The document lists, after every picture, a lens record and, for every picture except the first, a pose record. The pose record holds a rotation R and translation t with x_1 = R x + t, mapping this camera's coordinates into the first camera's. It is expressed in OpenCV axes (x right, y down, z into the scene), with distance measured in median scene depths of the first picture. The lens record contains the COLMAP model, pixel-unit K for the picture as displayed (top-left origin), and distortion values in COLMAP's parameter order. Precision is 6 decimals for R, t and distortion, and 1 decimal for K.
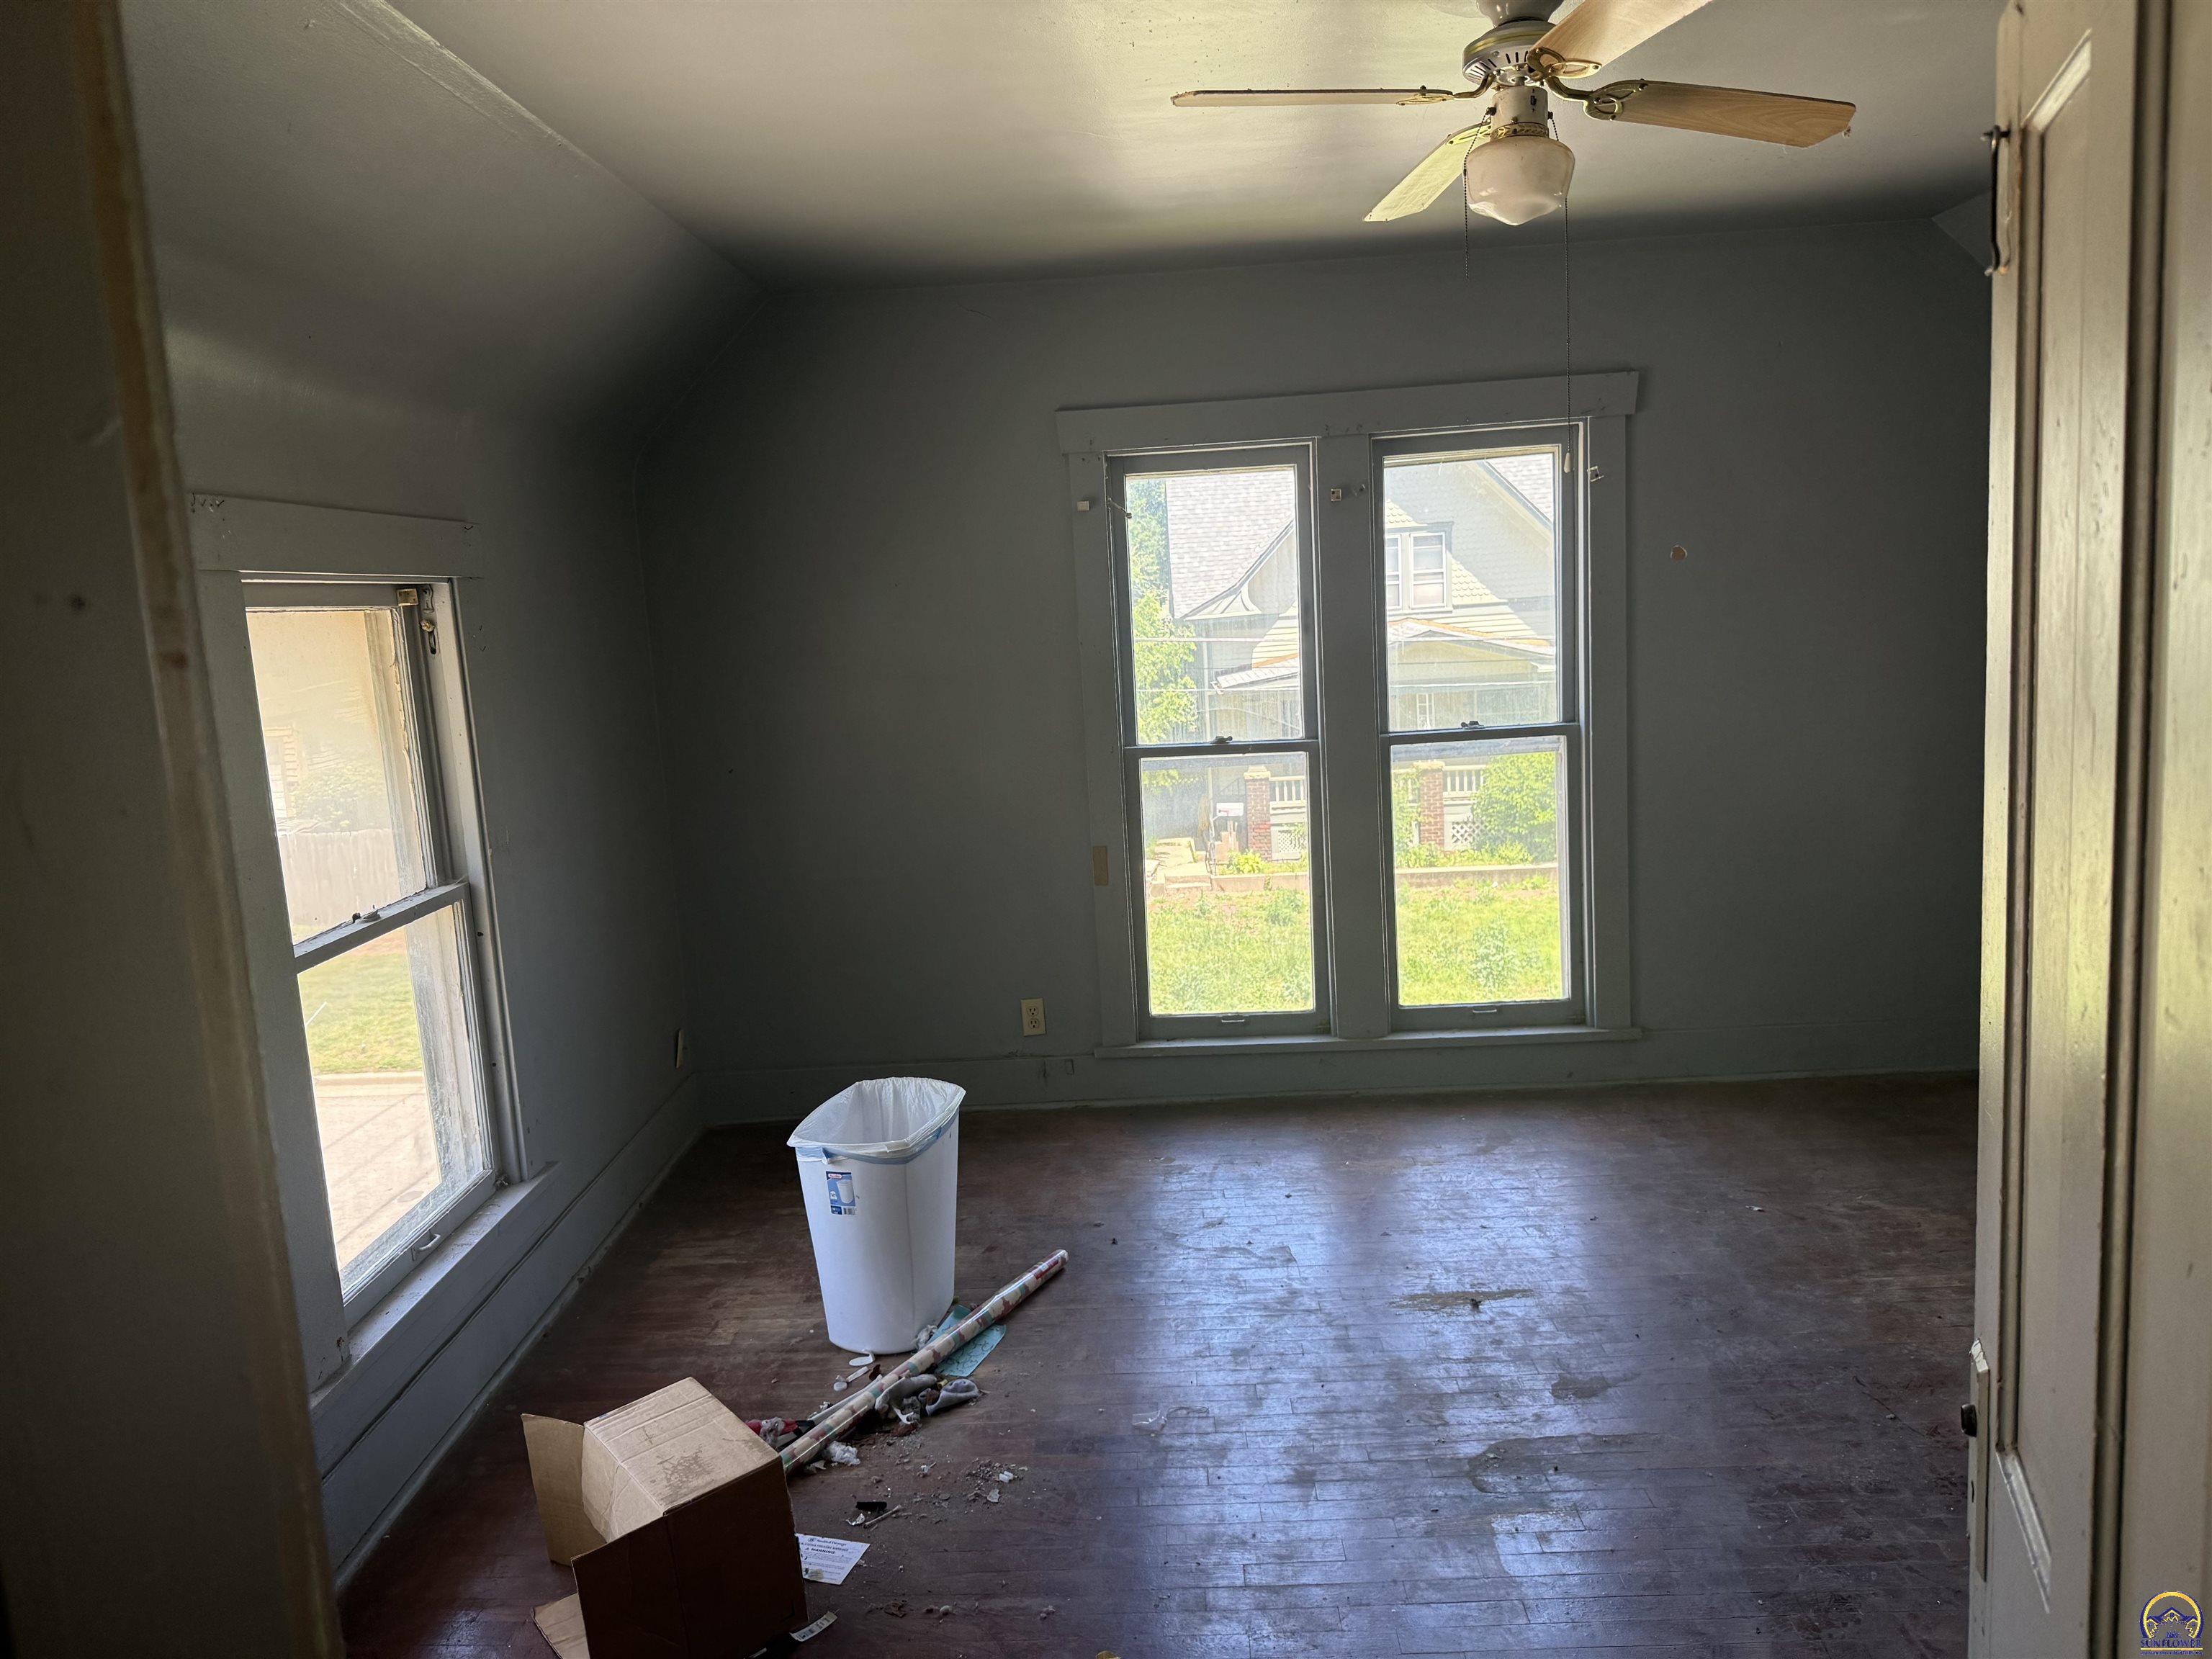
lens RADIAL K [[1562.0, 0, 1103.5], [0, 1562.0, 823.5], [0, 0, 1]] dist [0.045096, -0.004398]
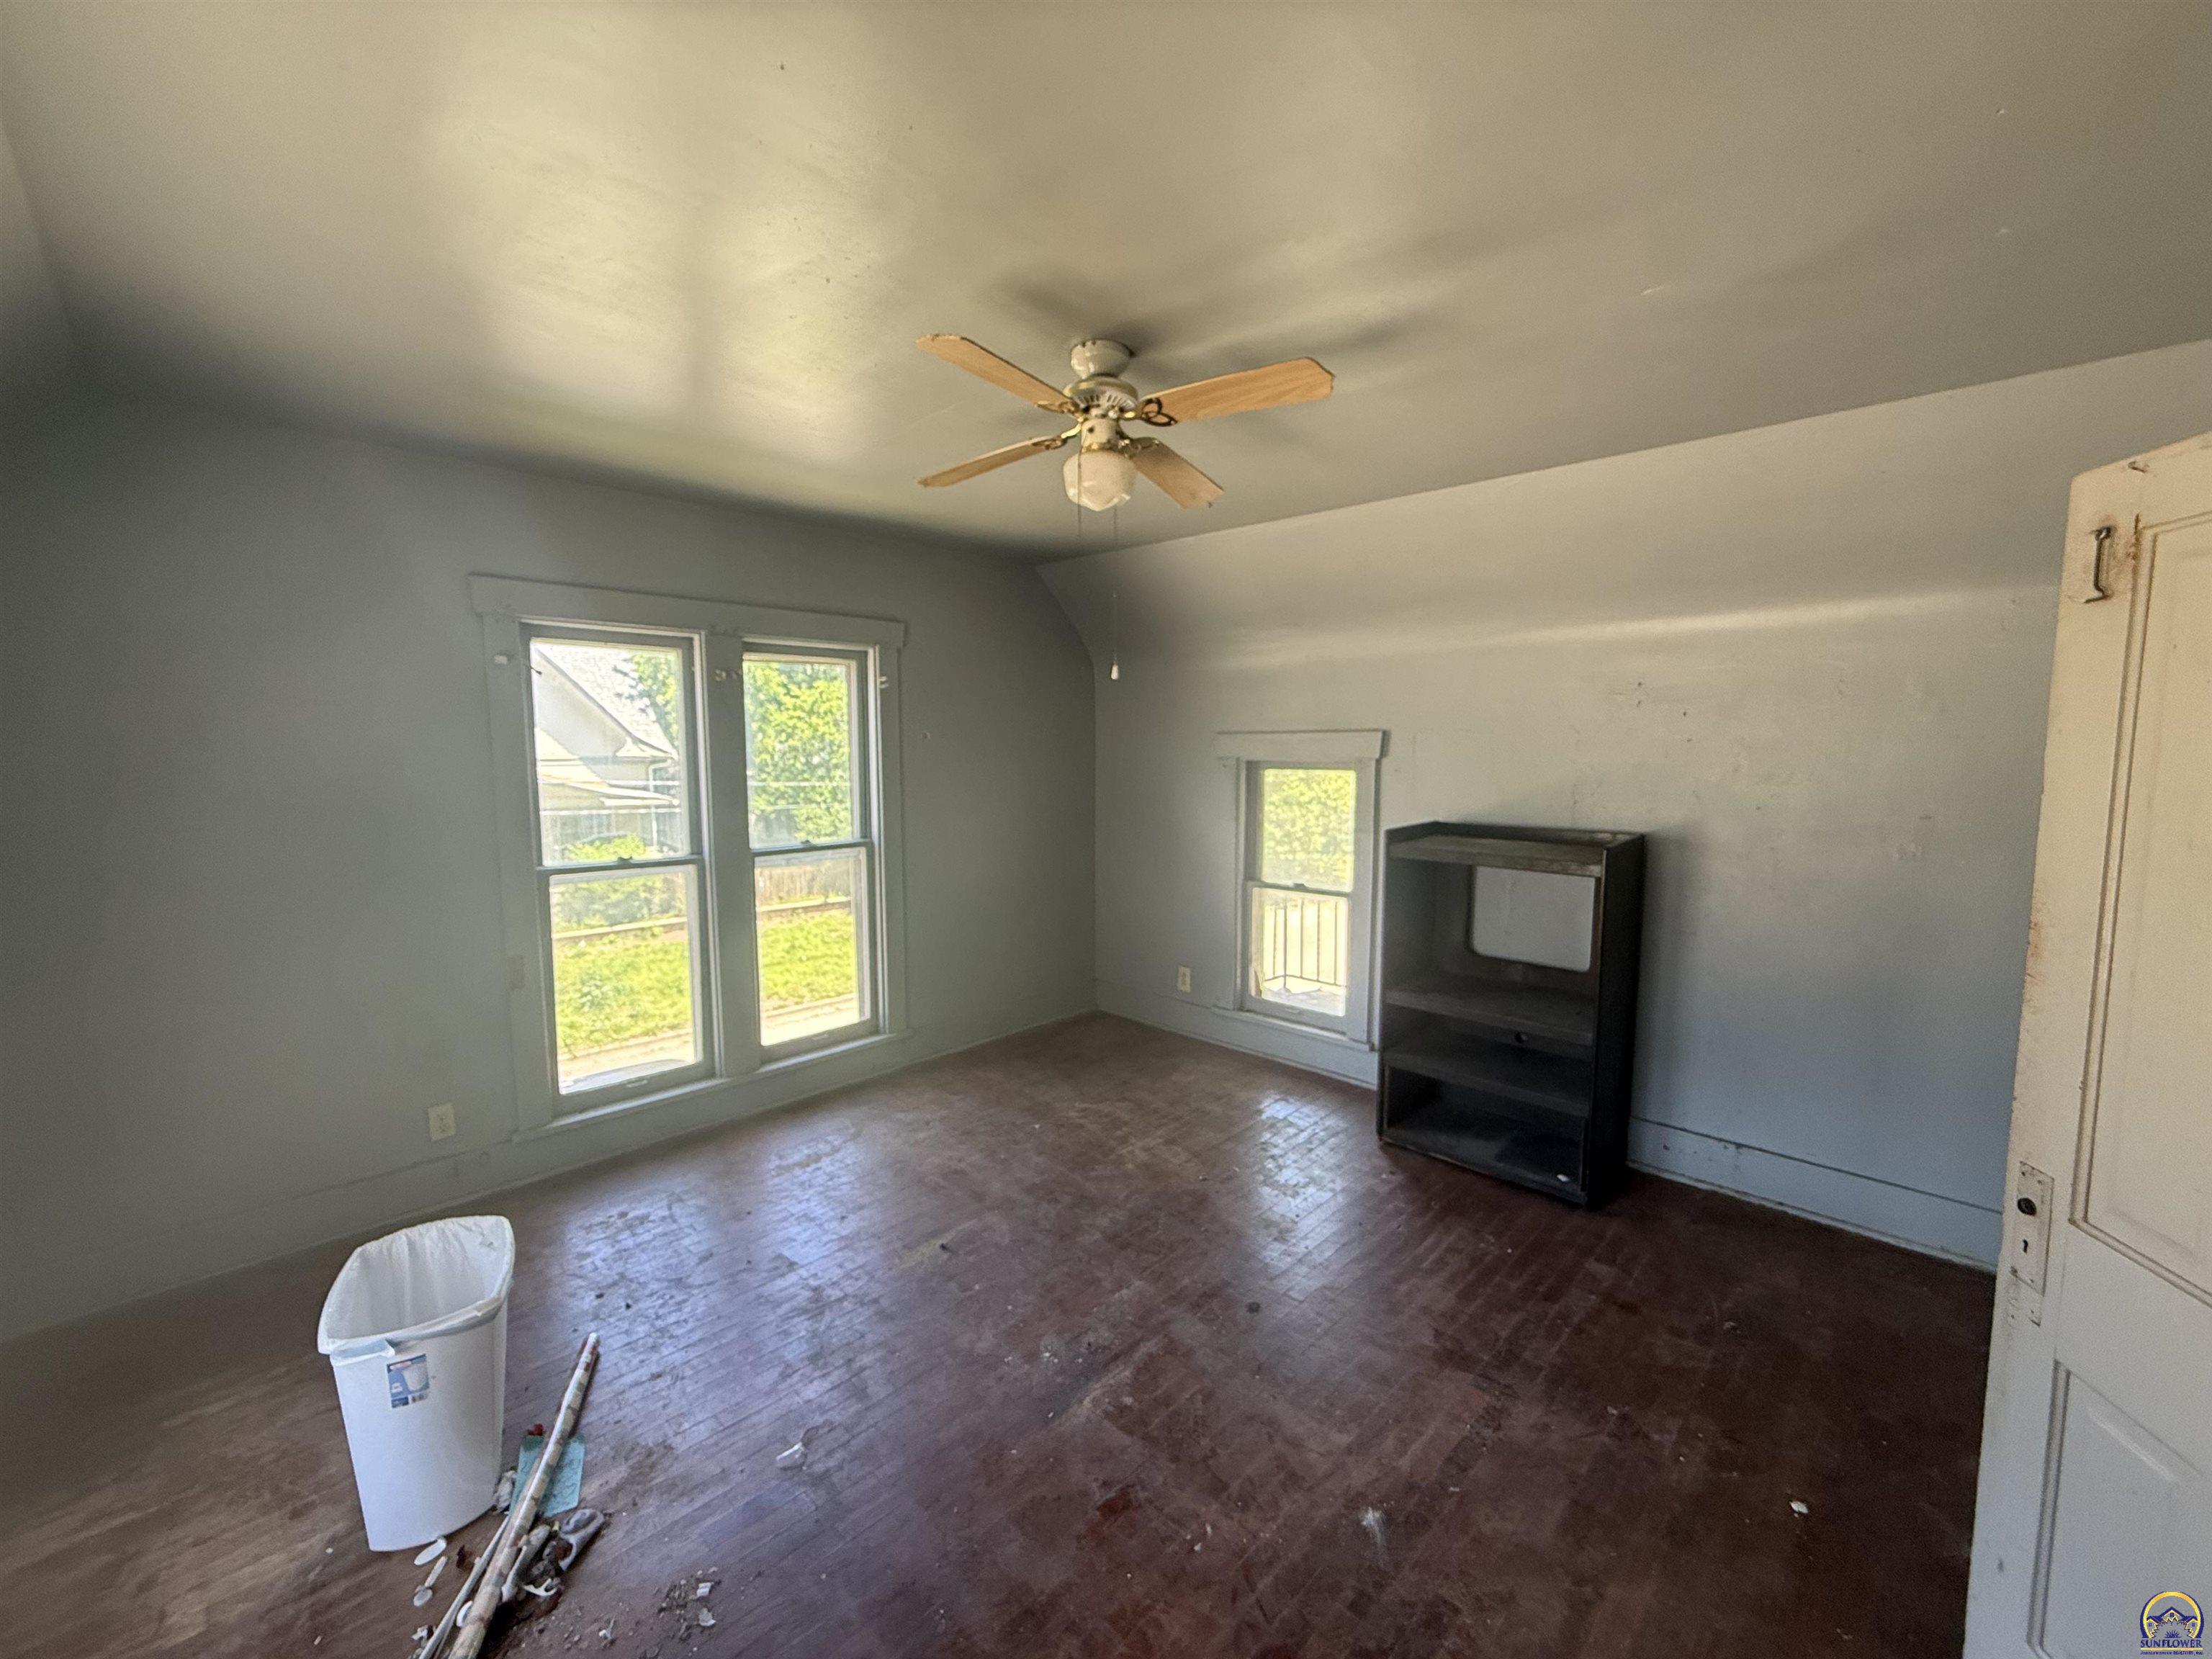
lens RADIAL K [[885.7, 0, 1111.1], [0, 885.7, 840.9], [0, 0, 1]] dist [0.000273, -0.000548]
pose [[0.677484, -0.025565, 0.735093, -0.191069], [0.066197, 0.997459, -0.026319, -0.025629], [-0.732553, 0.066491, 0.677455, 0.247148]]
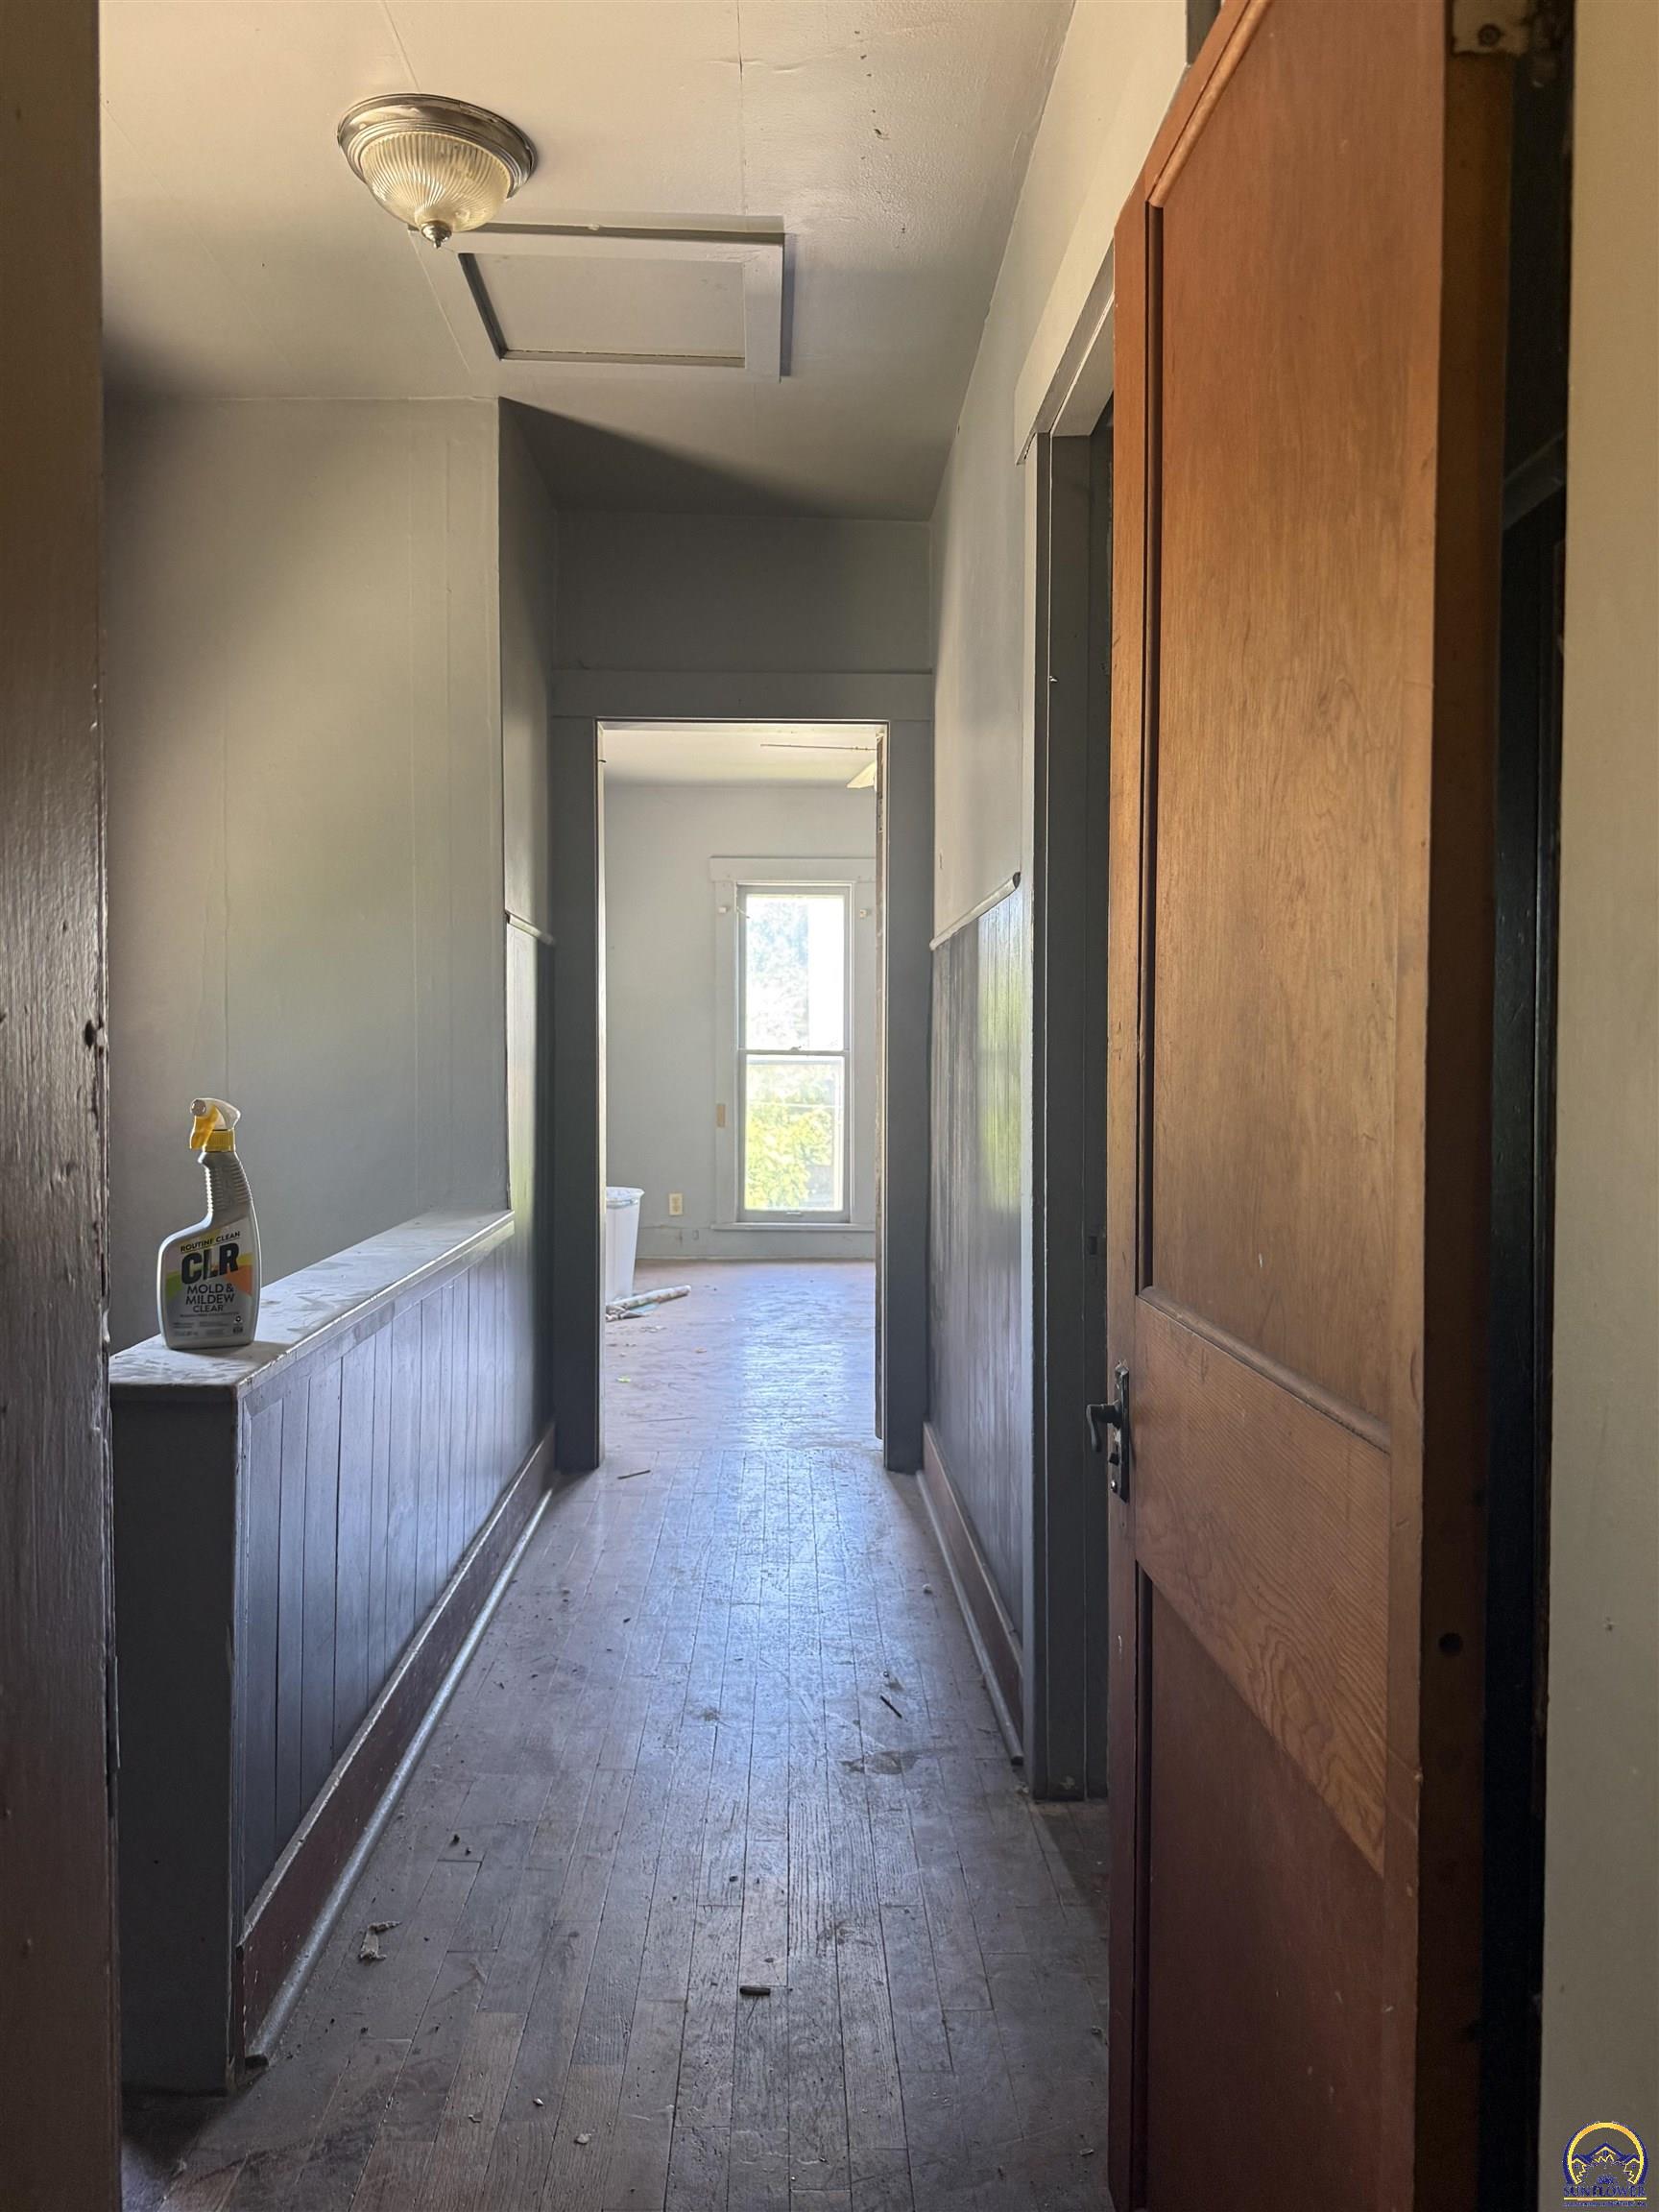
lens RADIAL K [[1612.9, 0, 831.3], [0, 1612.9, 1101.9], [0, 0, 1]] dist [-0.000178, -0.000008]
pose [[0.997093, 0.055246, 0.052481, 0.026892], [-0.049077, 0.992458, -0.112328, 0.218127], [-0.058291, 0.109426, 0.992284, -0.823340]]
